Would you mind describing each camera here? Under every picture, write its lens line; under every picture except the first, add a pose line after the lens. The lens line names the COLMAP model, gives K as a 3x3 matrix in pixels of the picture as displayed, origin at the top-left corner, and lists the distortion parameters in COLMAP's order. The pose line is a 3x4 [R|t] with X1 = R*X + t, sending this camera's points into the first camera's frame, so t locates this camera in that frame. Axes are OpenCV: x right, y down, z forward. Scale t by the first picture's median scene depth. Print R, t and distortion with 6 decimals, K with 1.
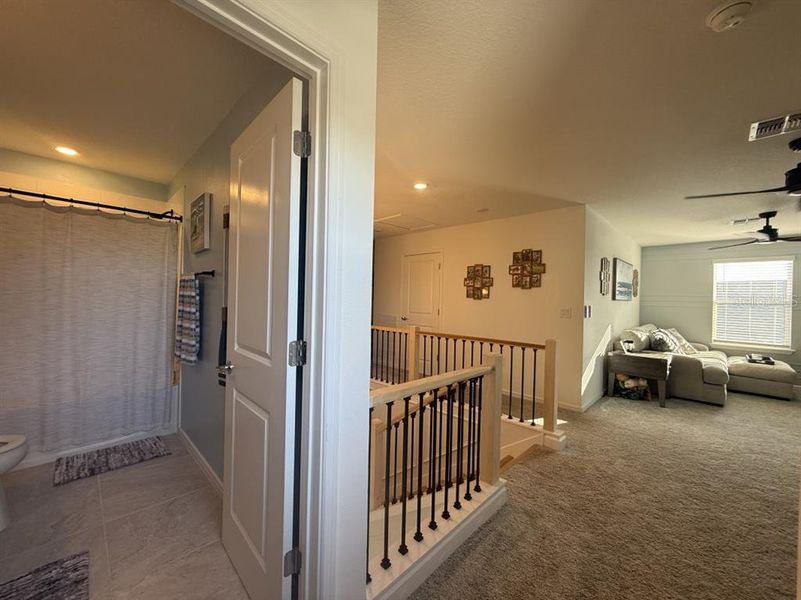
lens RADIAL K [[319.6, 0, 399.2], [0, 319.6, 300.3], [0, 0, 1]] dist [0.001969, 0.000114]
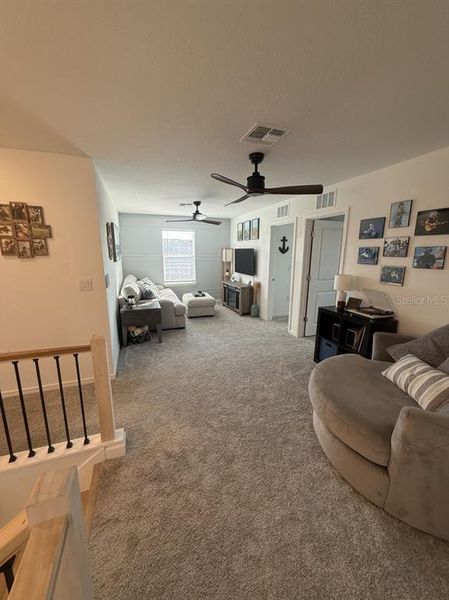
lens RADIAL K [[239.4, 0, 224.6], [0, 239.4, 299.0], [0, 0, 1]] dist [0.001969, 0.000114]
pose [[0.425638, -0.199367, 0.882658, 0.080311], [0.007141, 0.976137, 0.217038, -0.061700], [-0.904865, -0.086076, 0.416905, 0.342978]]
